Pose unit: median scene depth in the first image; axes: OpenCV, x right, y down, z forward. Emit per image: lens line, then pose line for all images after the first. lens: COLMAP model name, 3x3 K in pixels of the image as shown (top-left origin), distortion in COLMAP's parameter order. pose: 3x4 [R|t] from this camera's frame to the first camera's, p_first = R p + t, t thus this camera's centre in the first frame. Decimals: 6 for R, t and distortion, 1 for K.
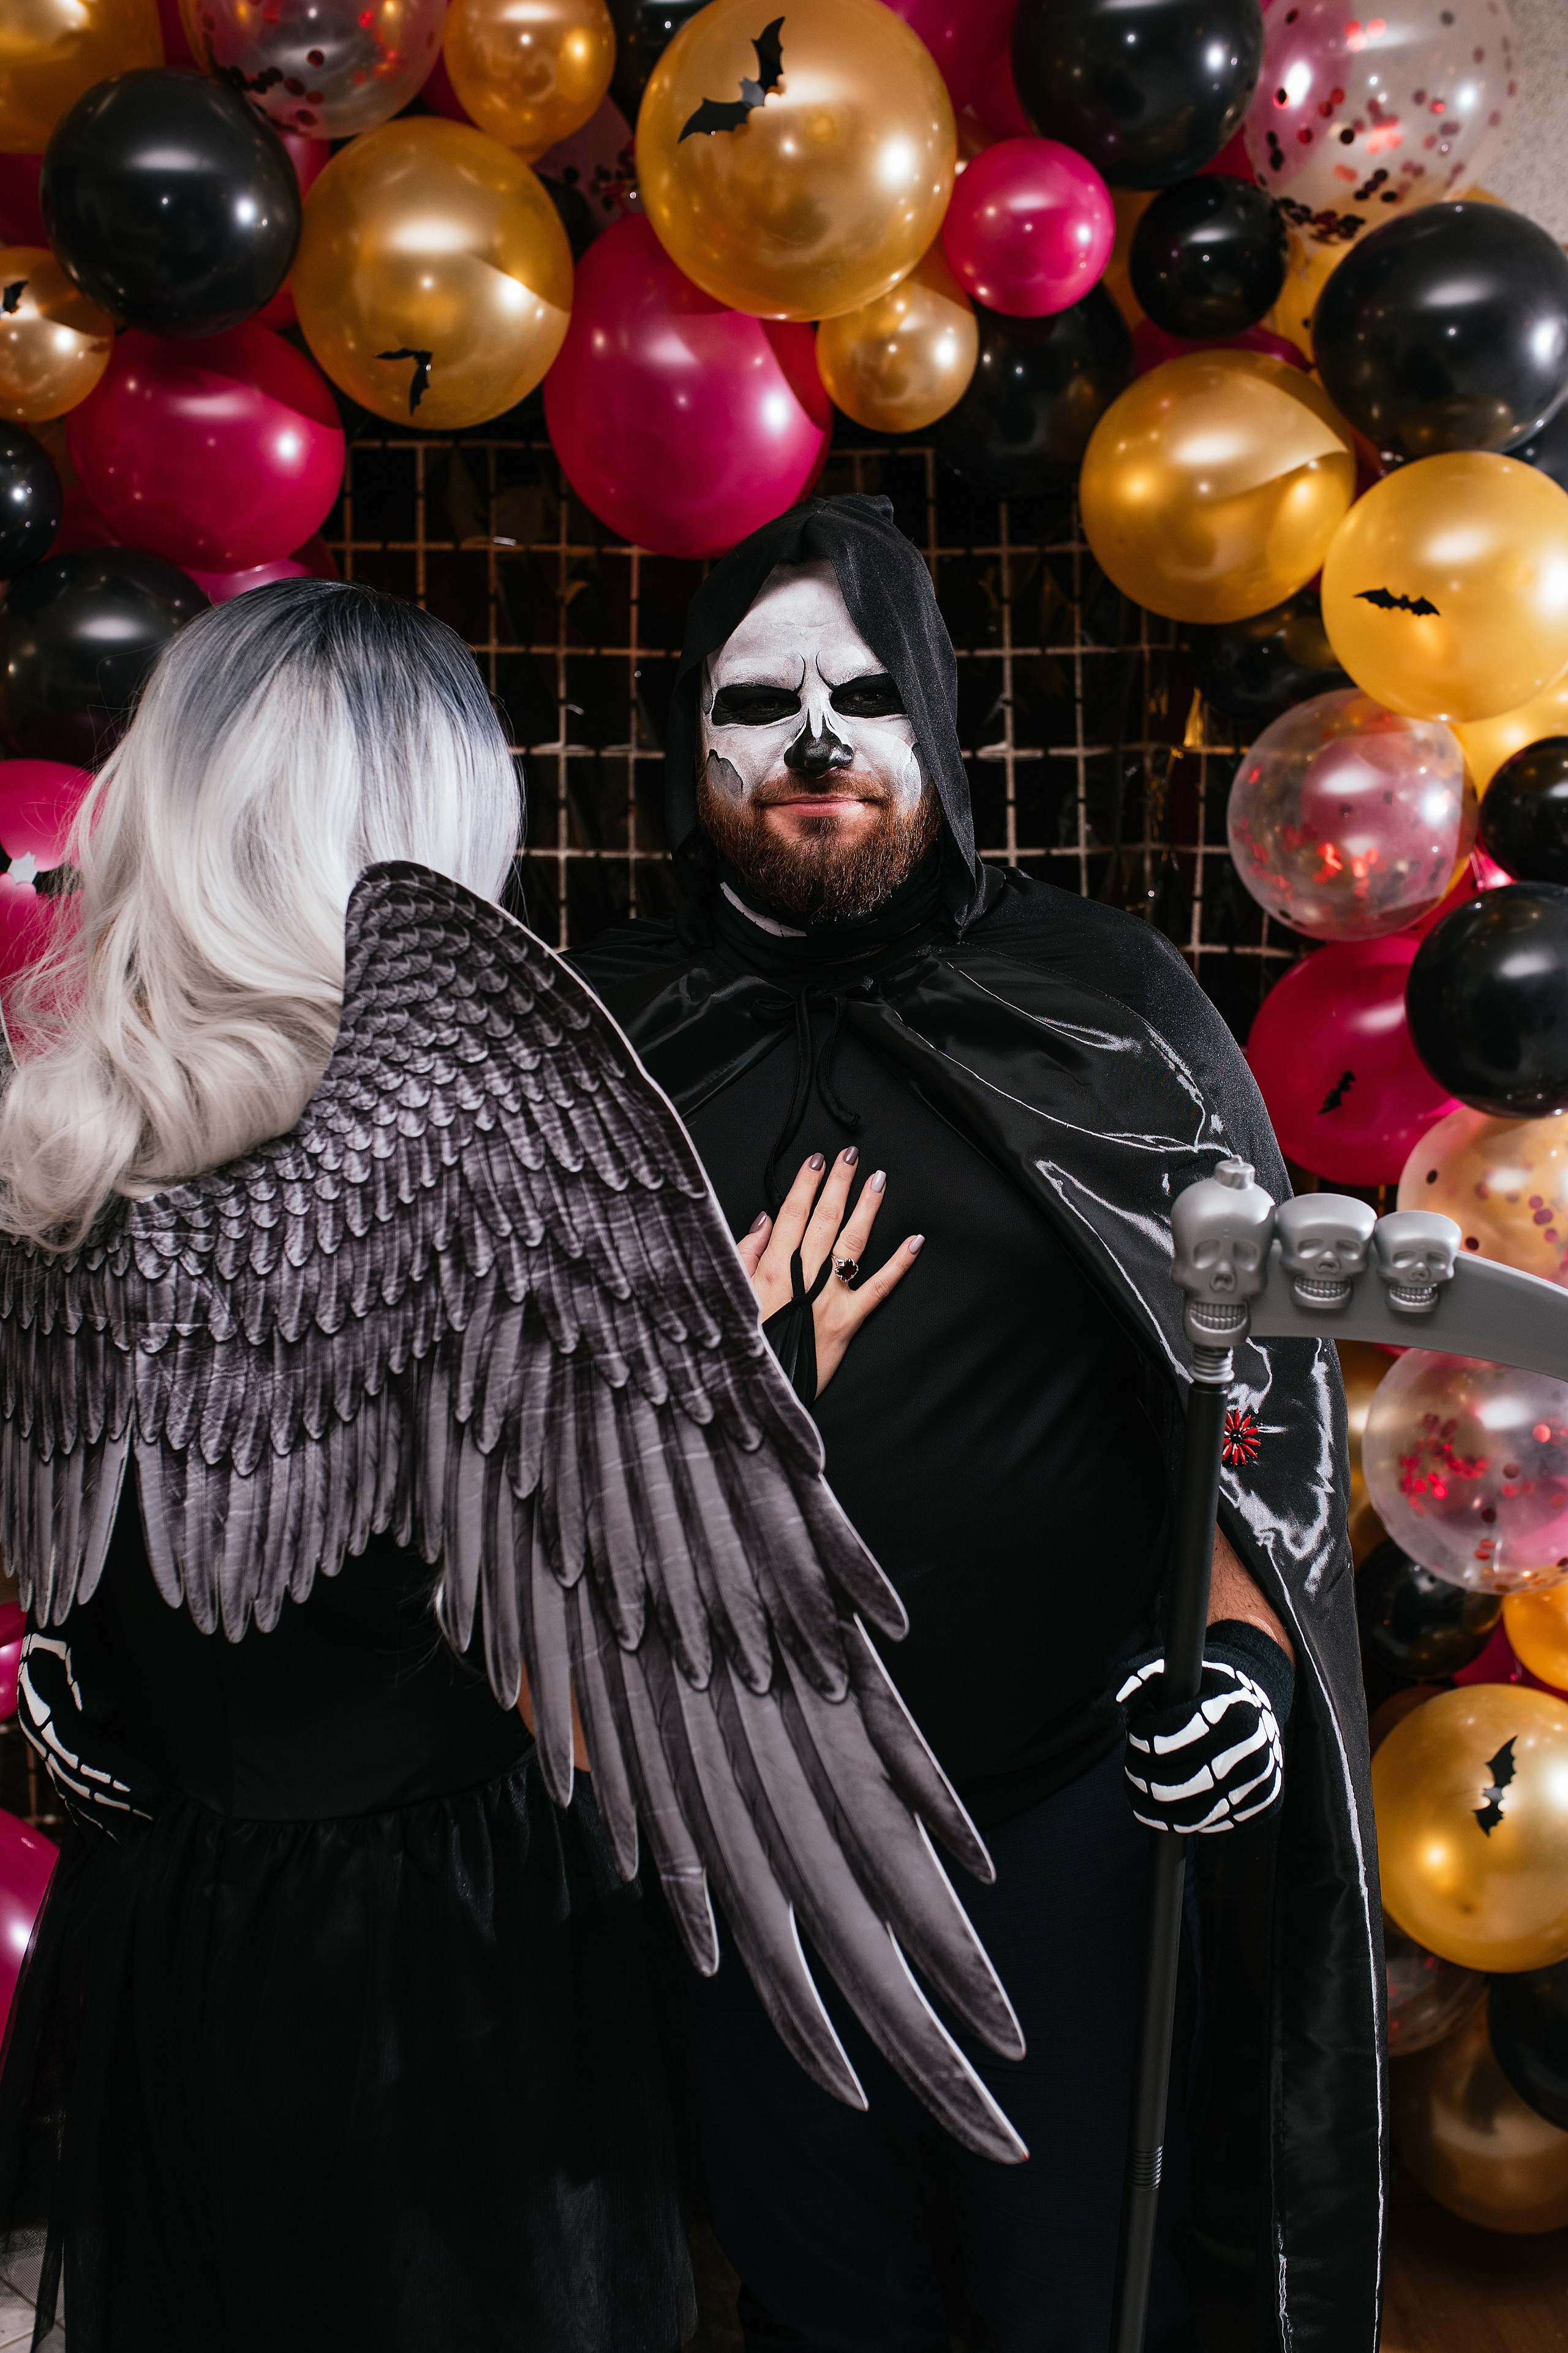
lens RADIAL K [[2391.4, 0, 824.1], [0, 2391.4, 1130.9], [0, 0, 1]] dist [-0.051197, 0.059803]
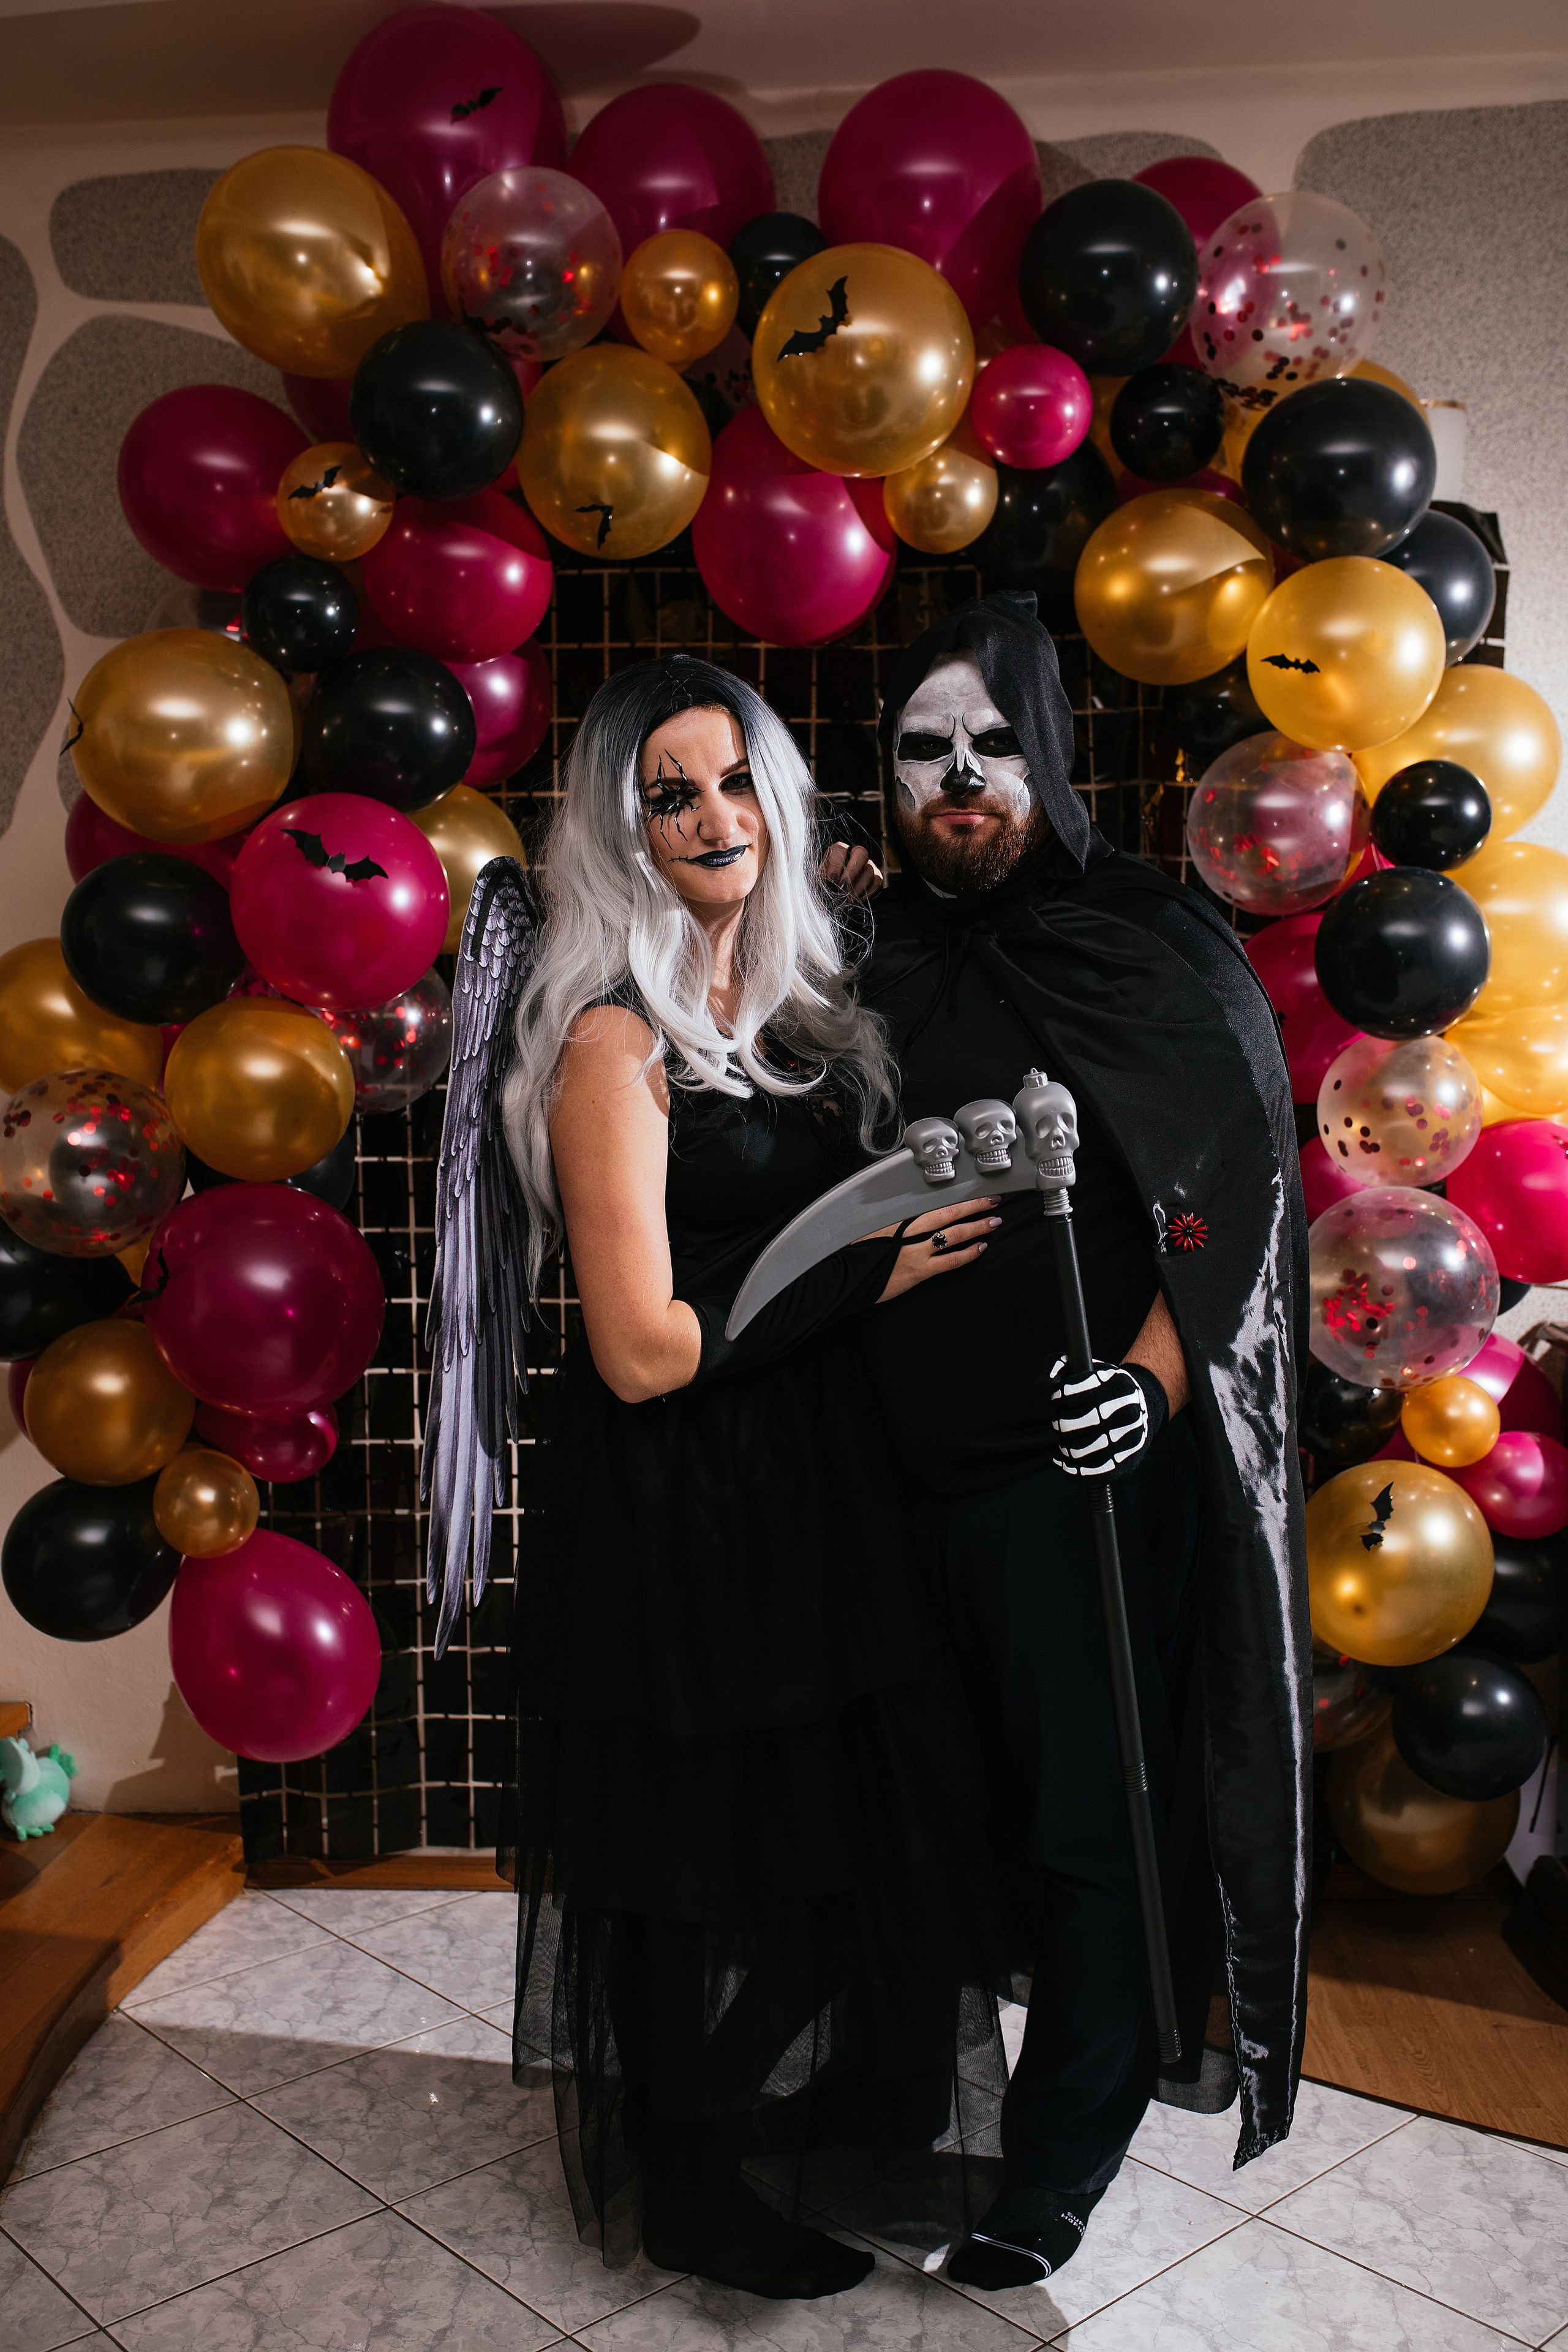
lens RADIAL K [[2247.4, 0, 793.2], [0, 2247.4, 1180.9], [0, 0, 1]] dist [-0.060632, 0.080720]
pose [[0.996200, -0.002784, -0.087047, 0.056738], [0.001408, 0.999873, -0.015858, 0.096237], [0.087080, 0.015675, 0.996078, -0.312025]]
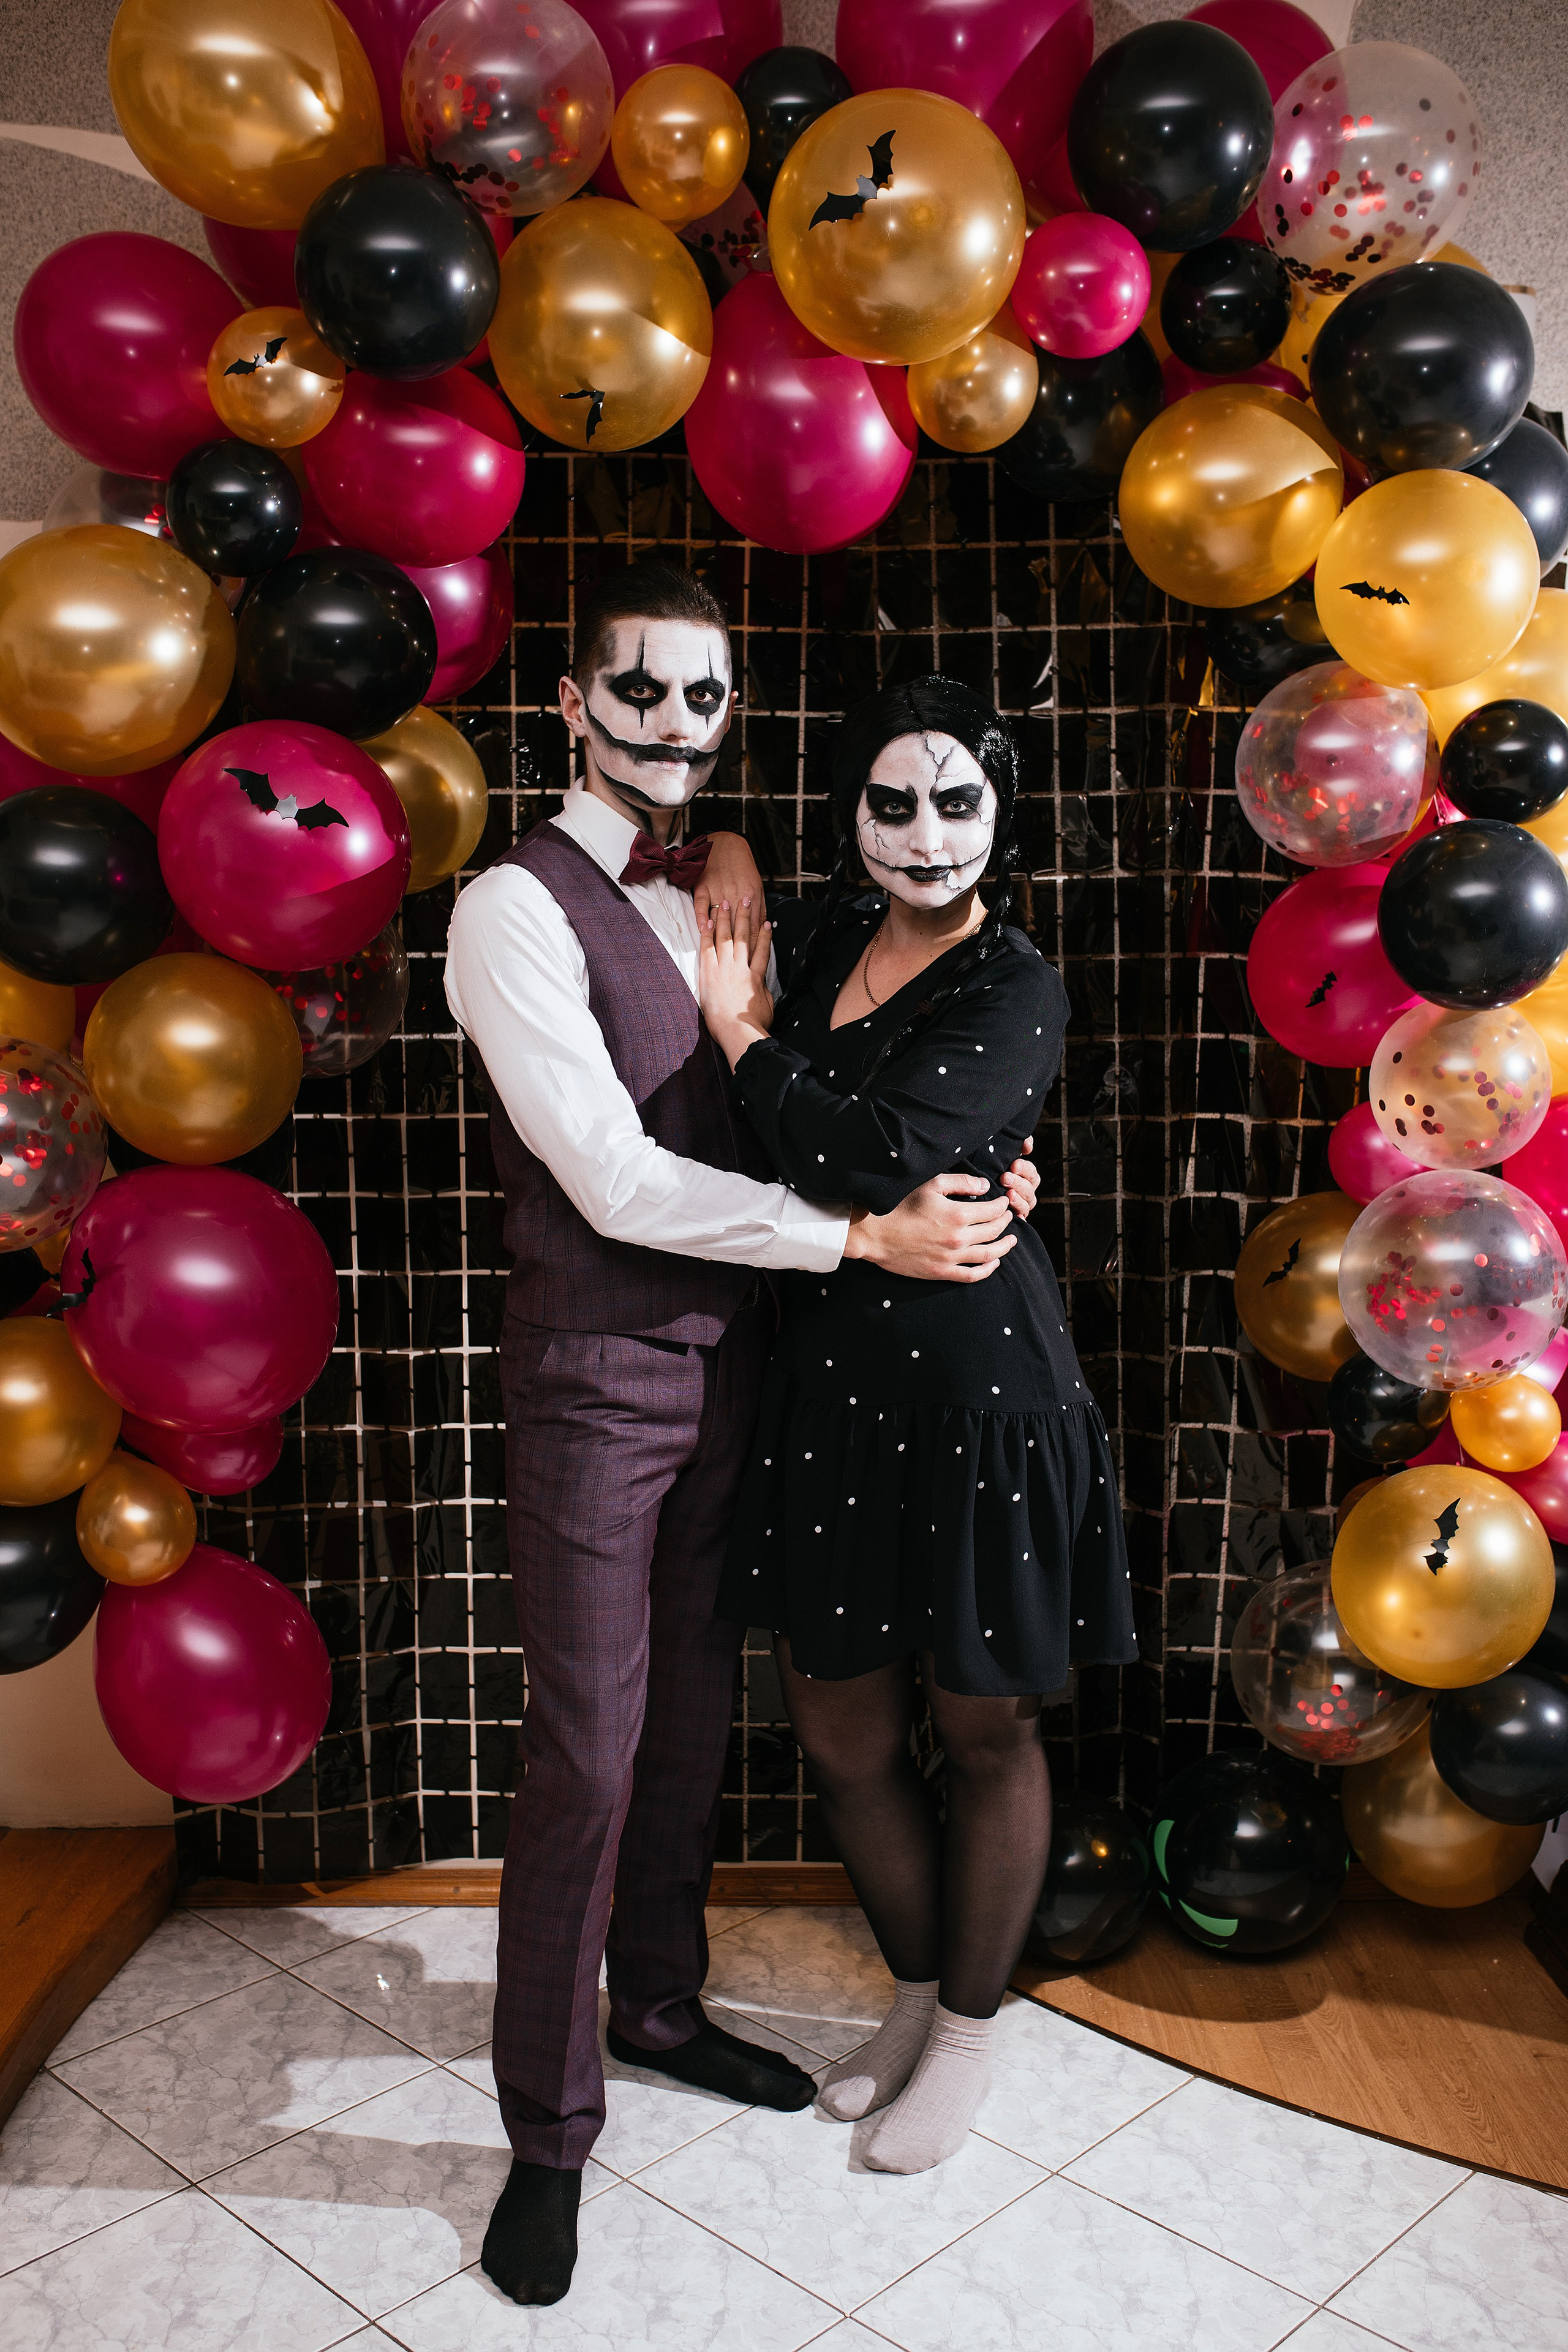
lens RADIAL K [[2247.4, 0, 793.2], [0, 2247.4, 1180.9], [0, 0, 1]] dist [-0.060632, 0.080720]
pose [[0.999803, 0.003236, -0.019599, -0.037574], [-0.002152, 0.998479, 0.055093, 0.020324], [0.019747, -0.055040, 0.998289, -0.178006]]
